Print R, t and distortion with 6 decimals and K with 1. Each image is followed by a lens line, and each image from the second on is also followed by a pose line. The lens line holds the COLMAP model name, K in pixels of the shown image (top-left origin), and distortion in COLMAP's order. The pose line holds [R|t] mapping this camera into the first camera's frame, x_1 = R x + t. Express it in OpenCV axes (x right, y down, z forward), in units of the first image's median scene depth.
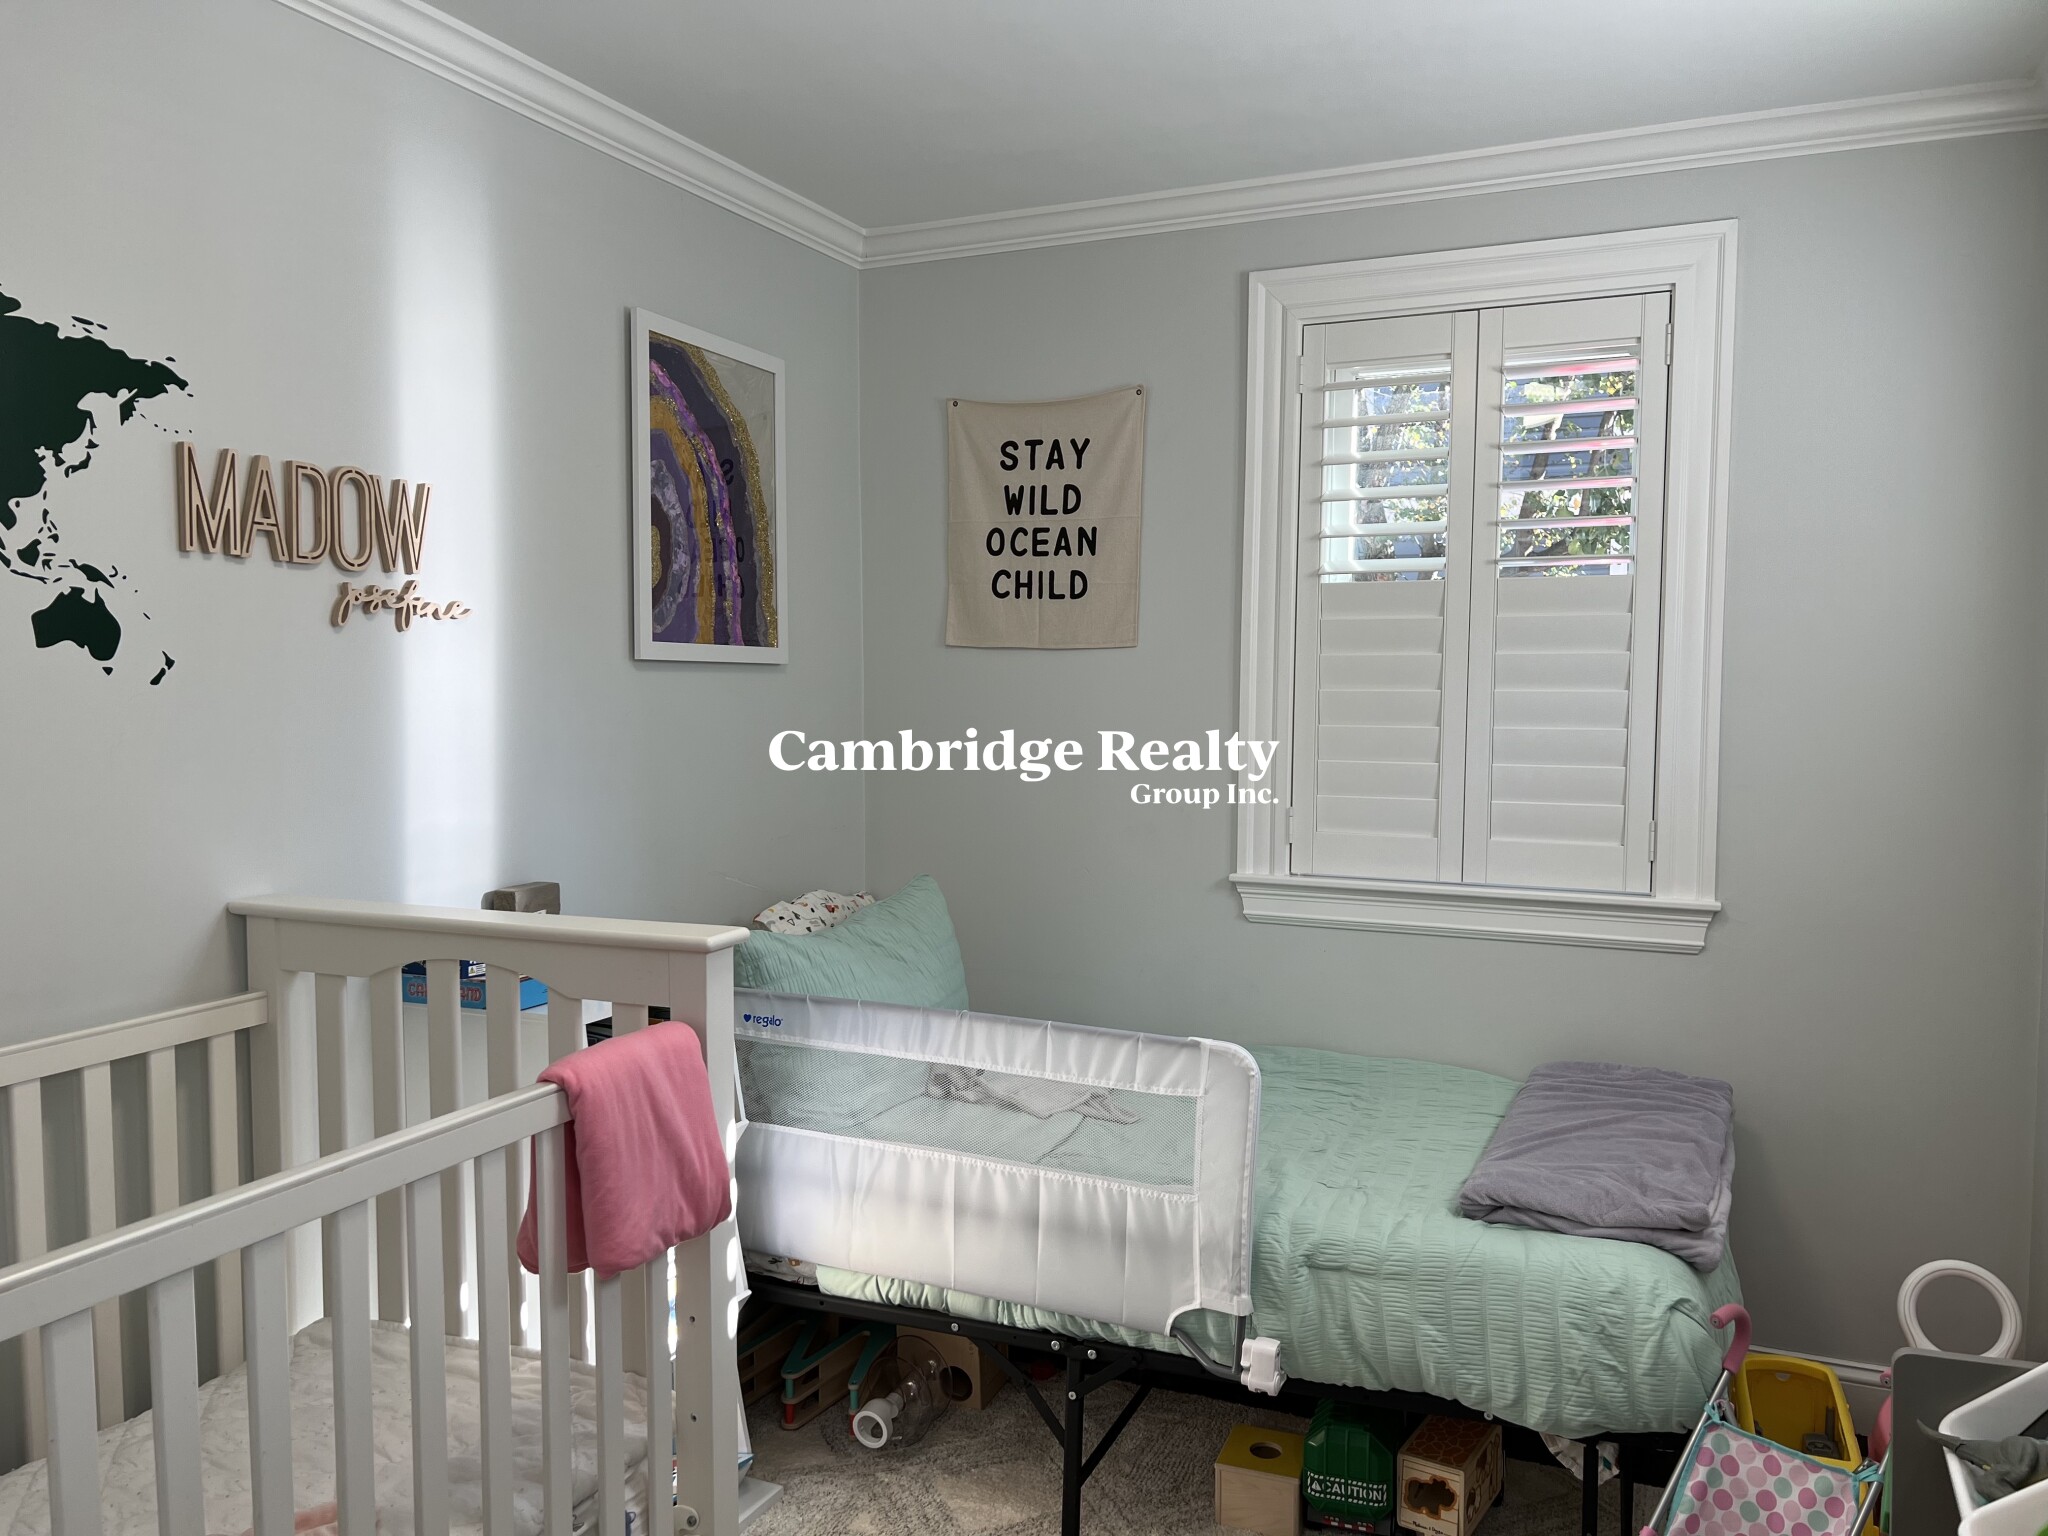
lens RADIAL K [[1561.2, 0, 1024.3], [0, 1561.2, 776.1], [0, 0, 1]] dist [0.048205, -0.062343]
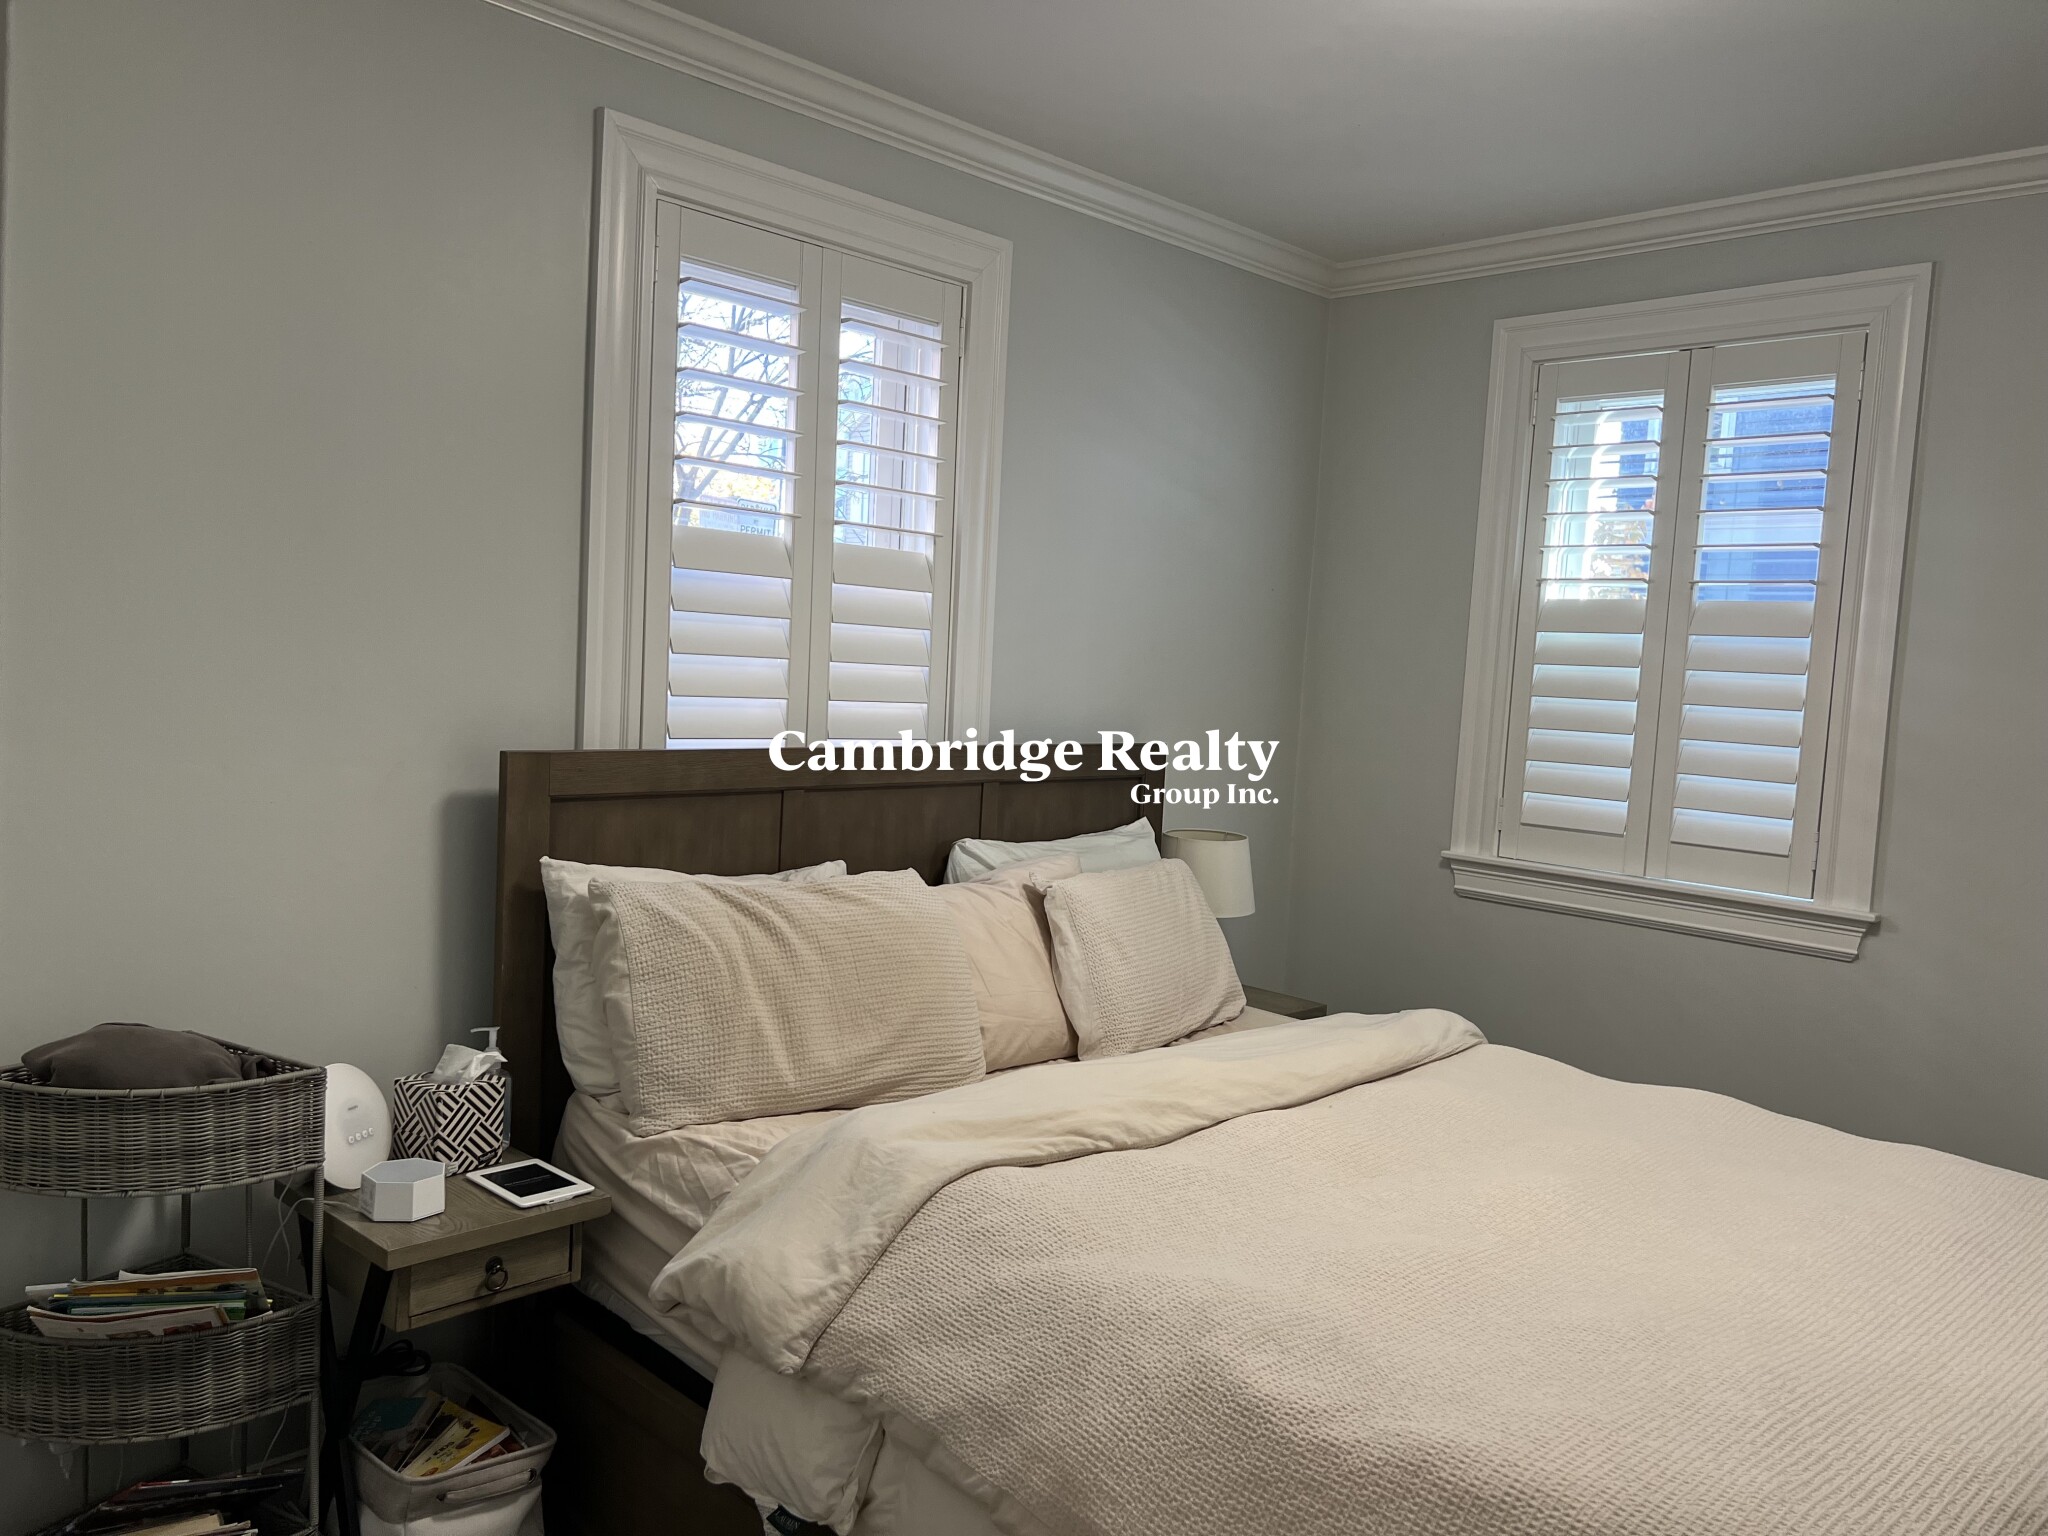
lens RADIAL K [[1561.2, 0, 1025.4], [0, 1561.2, 768.4], [0, 0, 1]] dist [0.048205, -0.062343]
pose [[0.925184, 0.079348, -0.371132, 0.277758], [-0.083321, 0.996508, 0.005345, 0.023729], [0.370261, 0.025978, 0.928565, -0.167399]]
